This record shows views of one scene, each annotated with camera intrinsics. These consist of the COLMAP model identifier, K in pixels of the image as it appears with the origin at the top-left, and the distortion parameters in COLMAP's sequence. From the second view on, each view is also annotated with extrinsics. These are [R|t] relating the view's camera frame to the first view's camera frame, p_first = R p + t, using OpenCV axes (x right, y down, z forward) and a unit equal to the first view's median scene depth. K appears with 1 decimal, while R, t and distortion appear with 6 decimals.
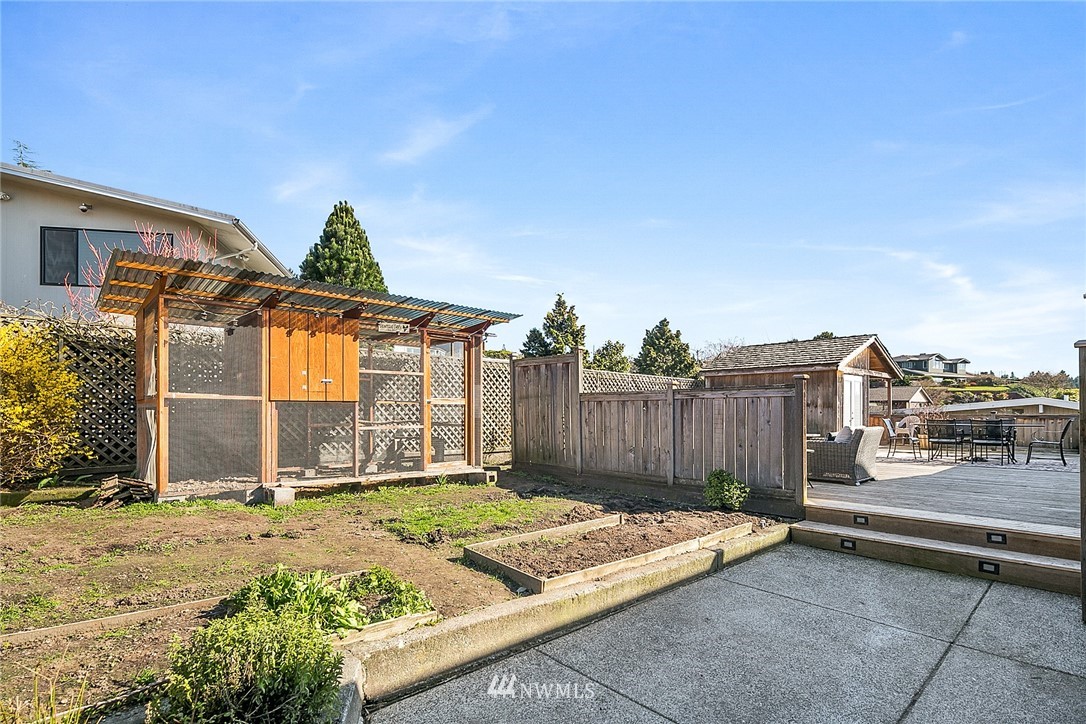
lens RADIAL K [[531.3, 0, 540.7], [0, 531.3, 408.2], [0, 0, 1]] dist [-0.001655, 0.000197]
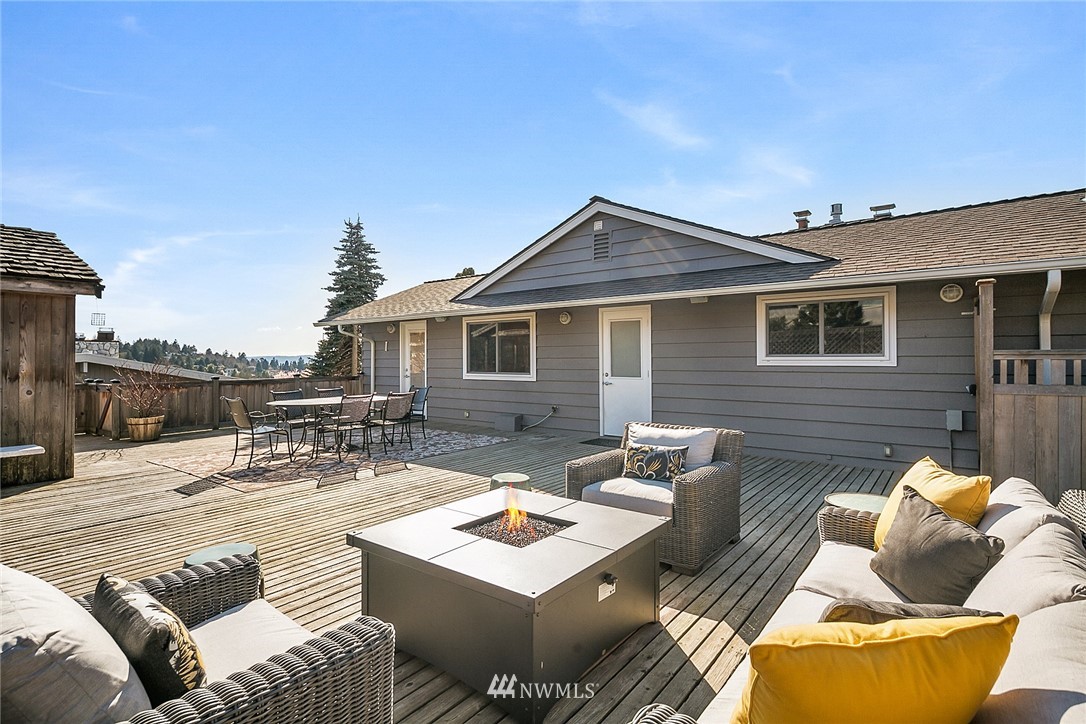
lens RADIAL K [[531.3, 0, 542.8], [0, 531.3, 357.2], [0, 0, 1]] dist [-0.001655, 0.000197]
pose [[-0.167199, -0.000428, 0.985923, 0.039665], [0.000072, 1.000000, 0.000447, -0.016170], [-0.985923, 0.000146, -0.167199, 0.541643]]
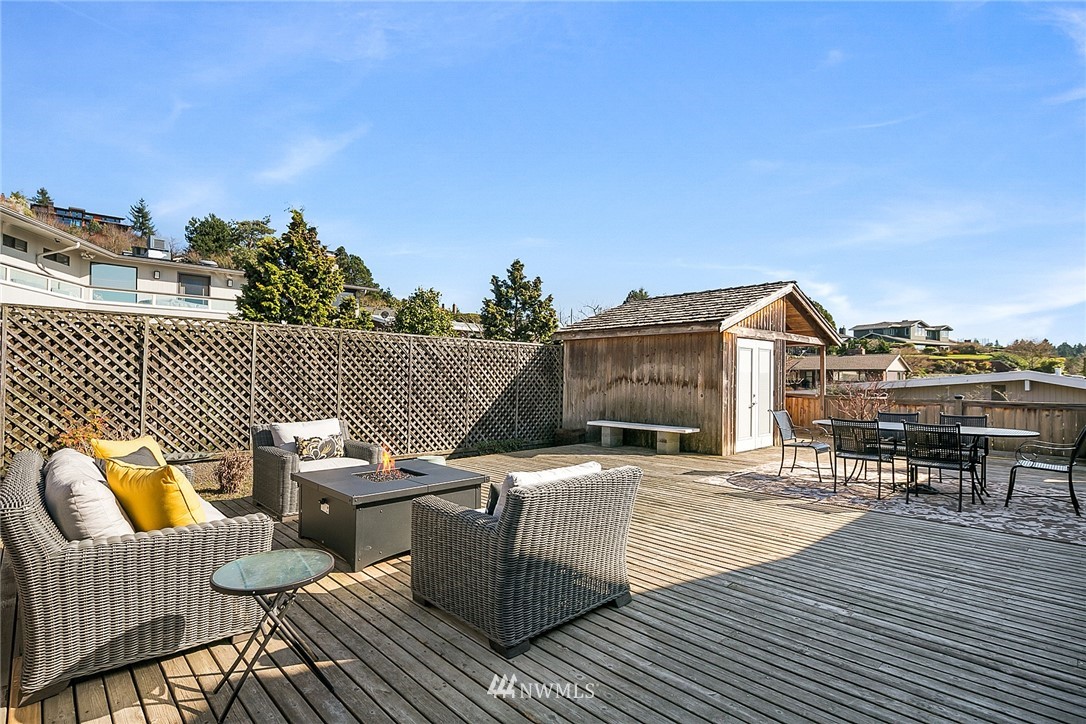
lens RADIAL K [[531.3, 0, 543.4], [0, 531.3, 366.0], [0, 0, 1]] dist [-0.001655, 0.000197]
pose [[0.999789, 0.006436, 0.019492, 0.255763], [-0.006178, 0.999893, -0.013246, -0.015228], [-0.019575, 0.013123, 0.999722, 0.276175]]
